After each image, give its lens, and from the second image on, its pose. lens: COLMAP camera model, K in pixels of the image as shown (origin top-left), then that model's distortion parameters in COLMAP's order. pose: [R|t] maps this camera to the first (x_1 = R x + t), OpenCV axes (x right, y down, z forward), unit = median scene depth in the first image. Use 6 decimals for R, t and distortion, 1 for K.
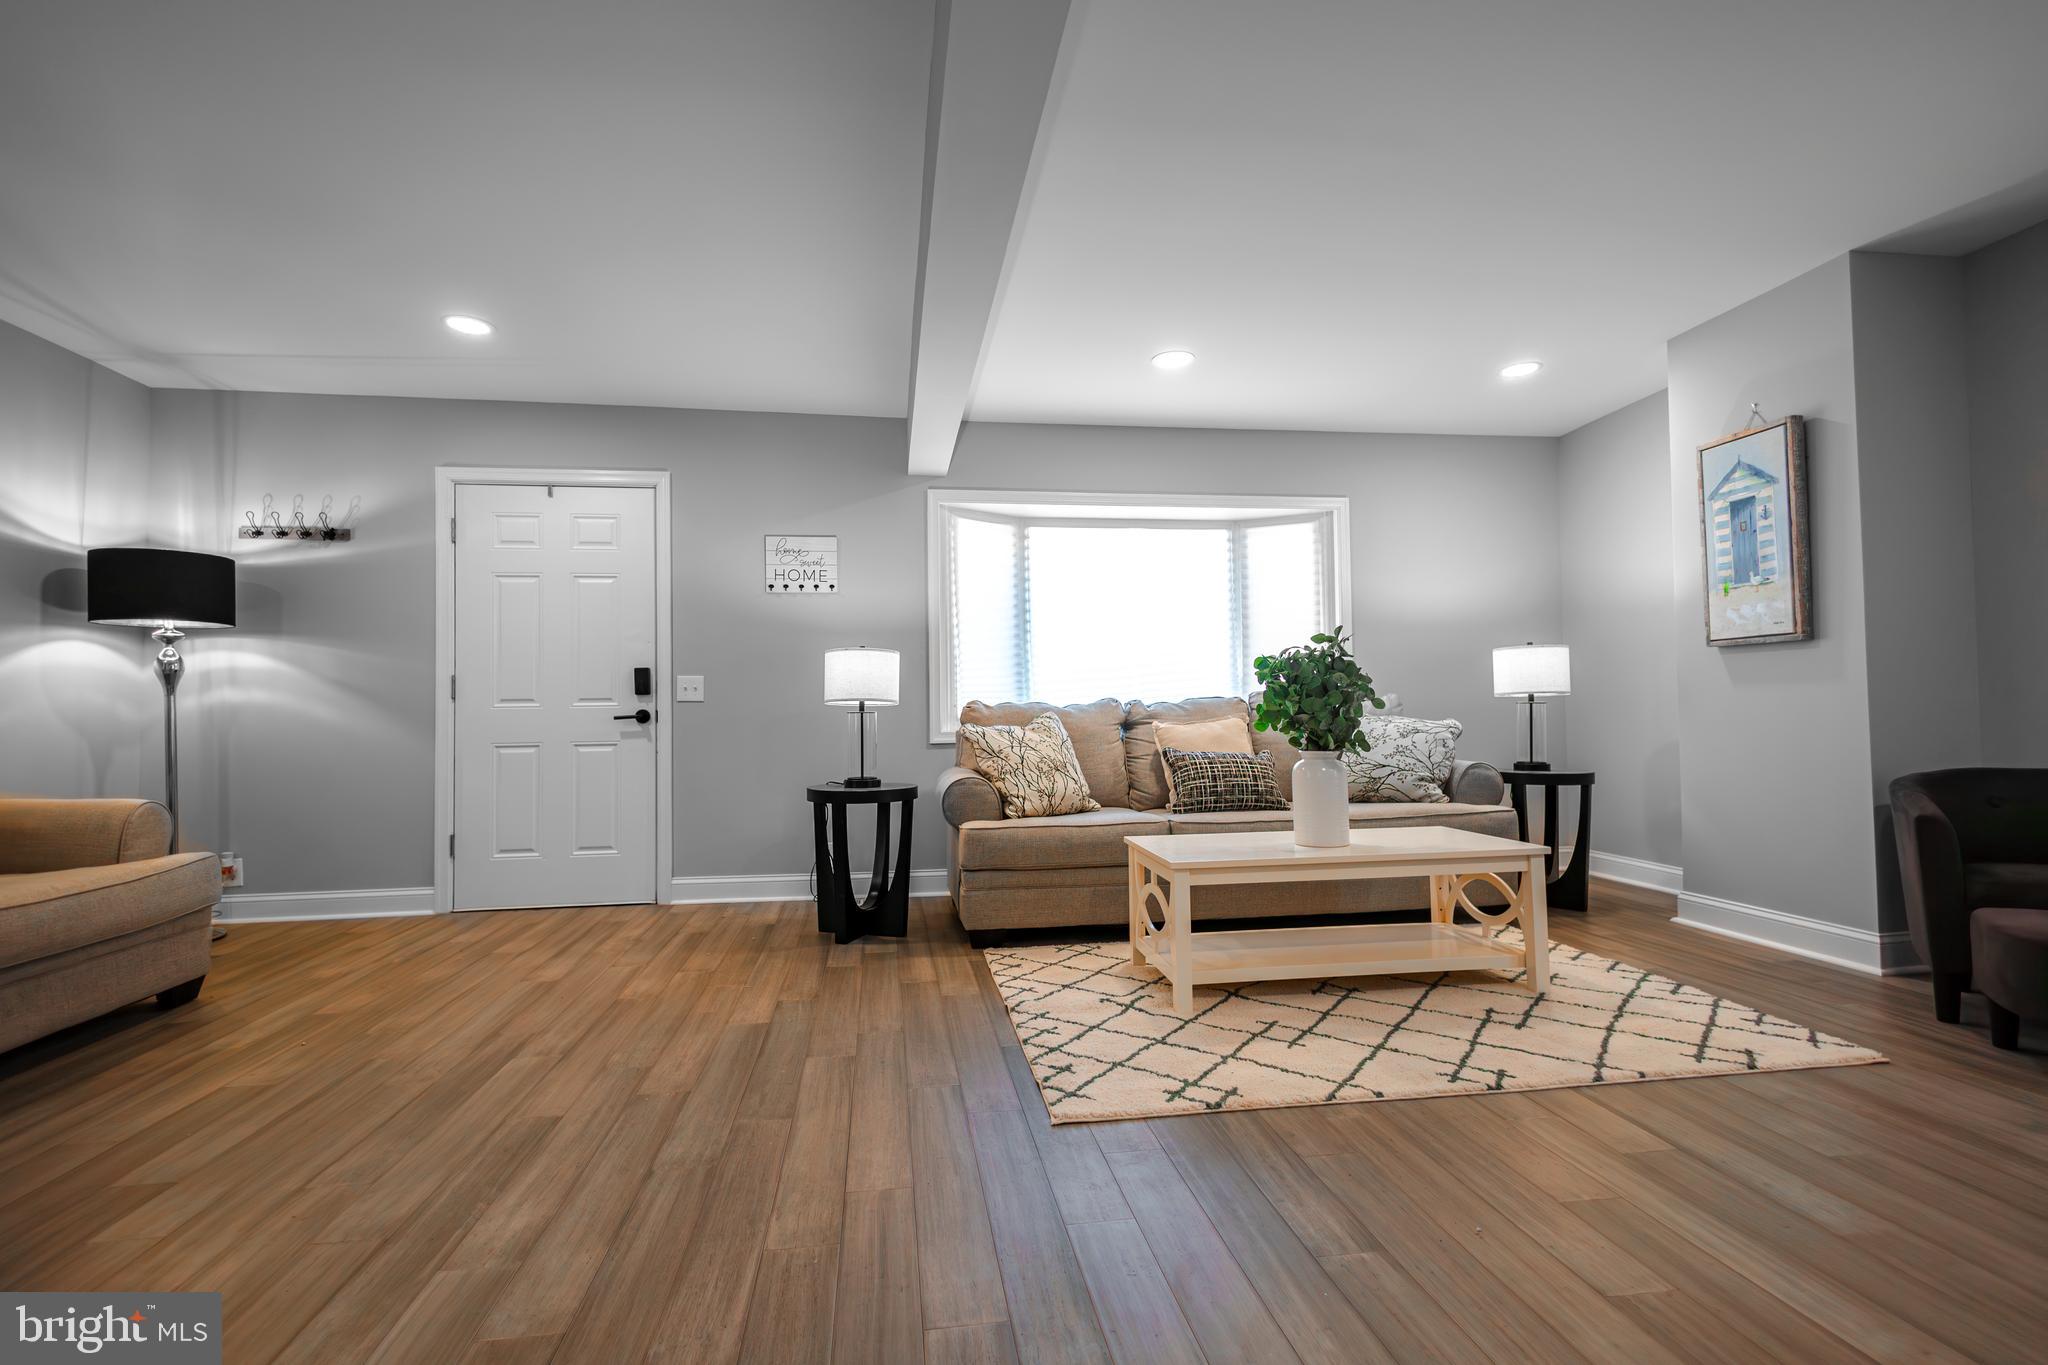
lens RADIAL K [[941.2, 0, 1018.7], [0, 941.2, 686.9], [0, 0, 1]] dist [0.007772, -0.000584]
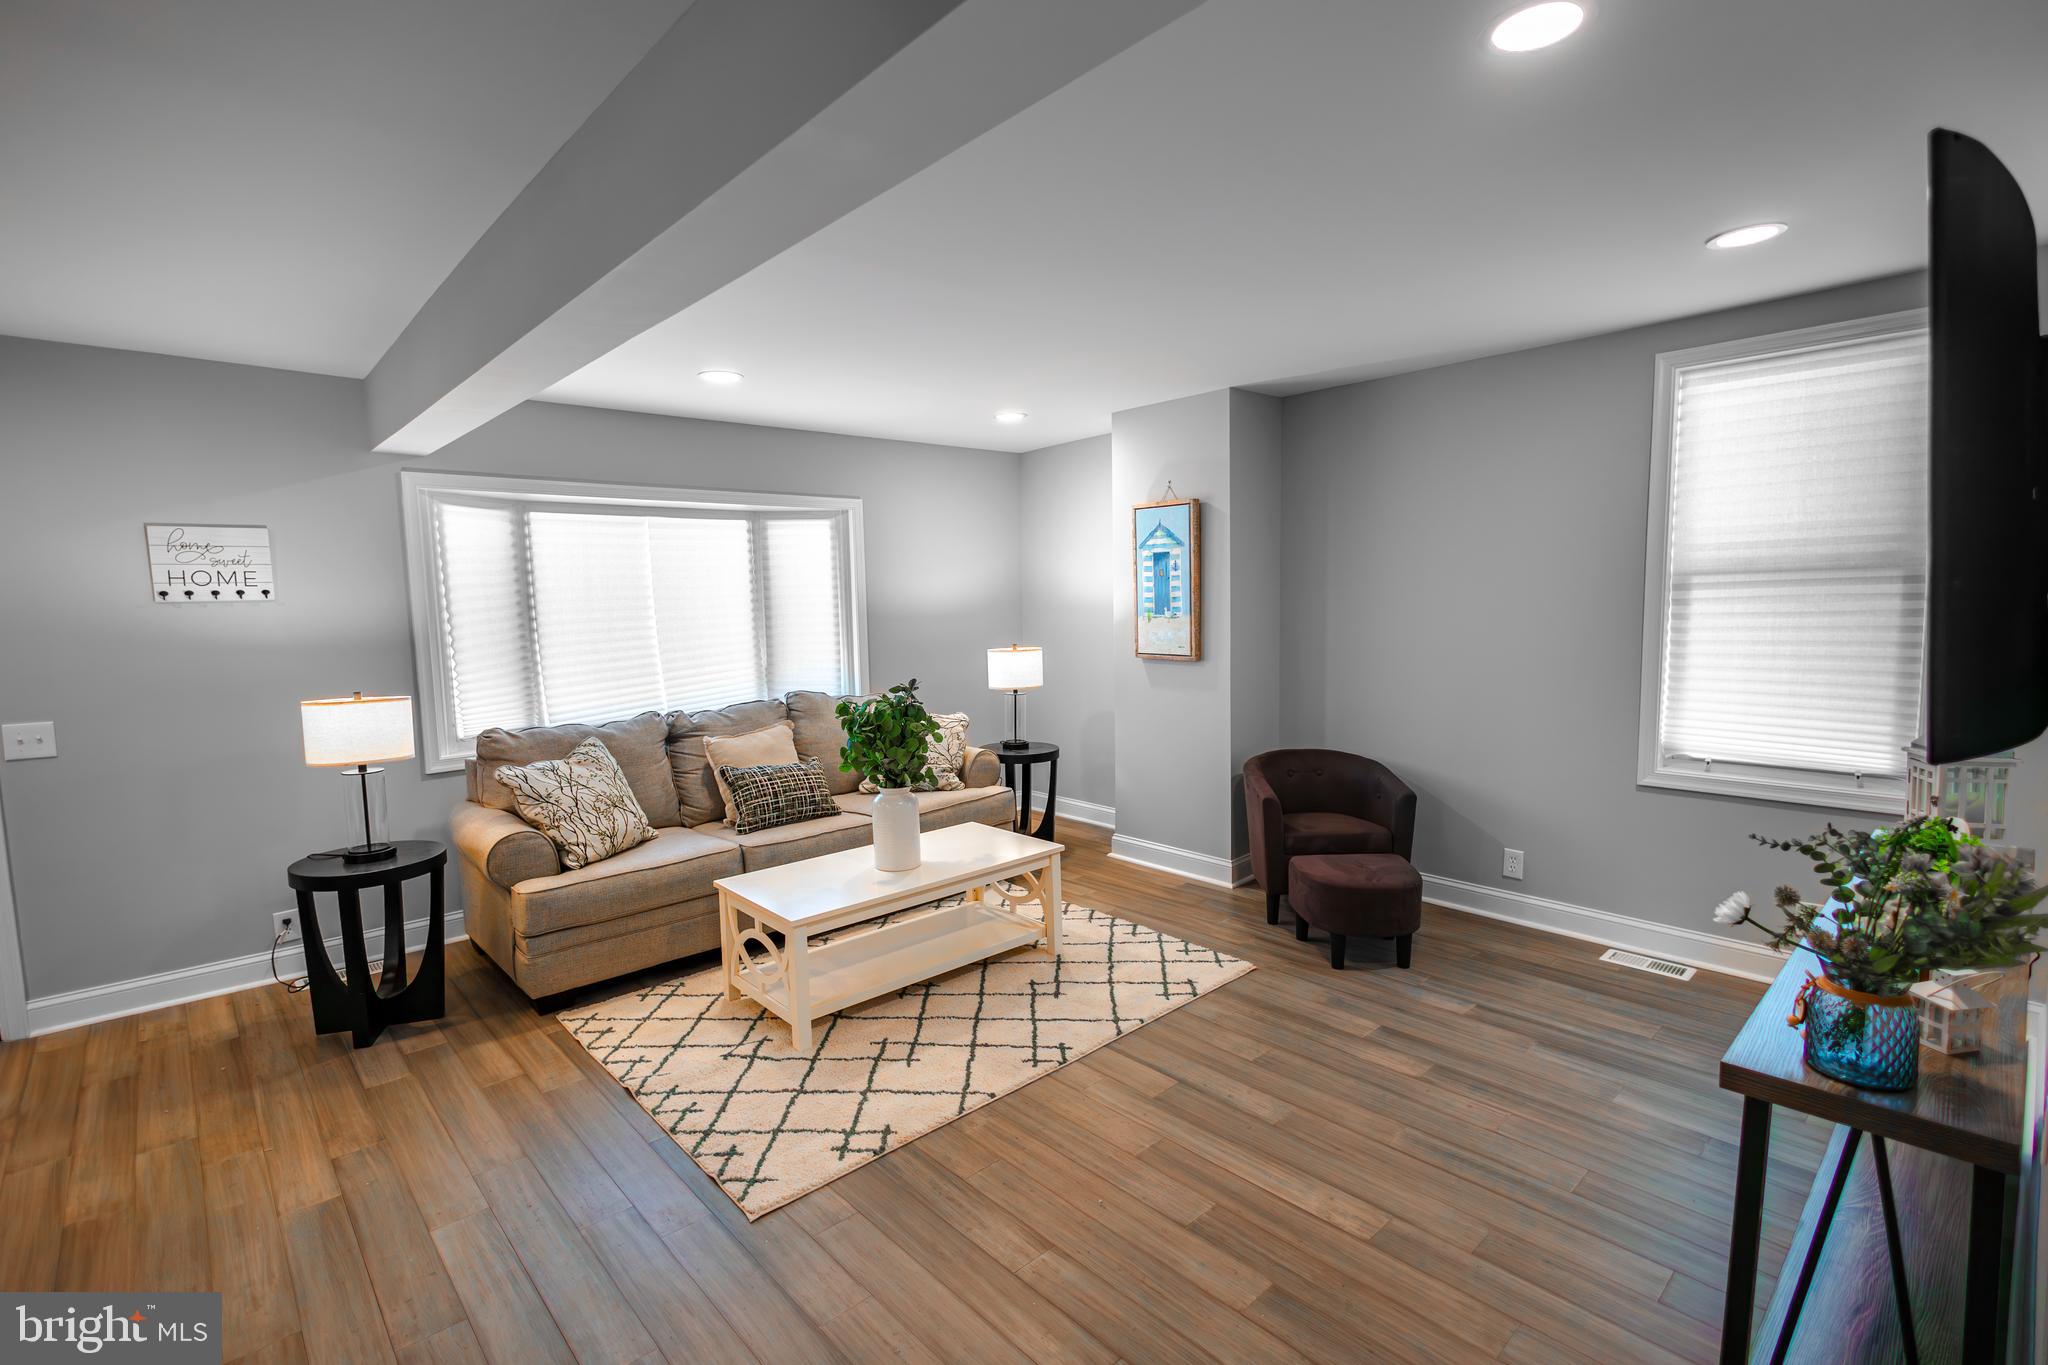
lens RADIAL K [[937.4, 0, 1020.0], [0, 937.4, 687.2], [0, 0, 1]] dist [0.014044, -0.006235]
pose [[0.826220, -0.060397, 0.560101, -0.162194], [-0.006619, 0.993127, 0.116854, -0.161716], [-0.563309, -0.100254, 0.820141, -0.003971]]
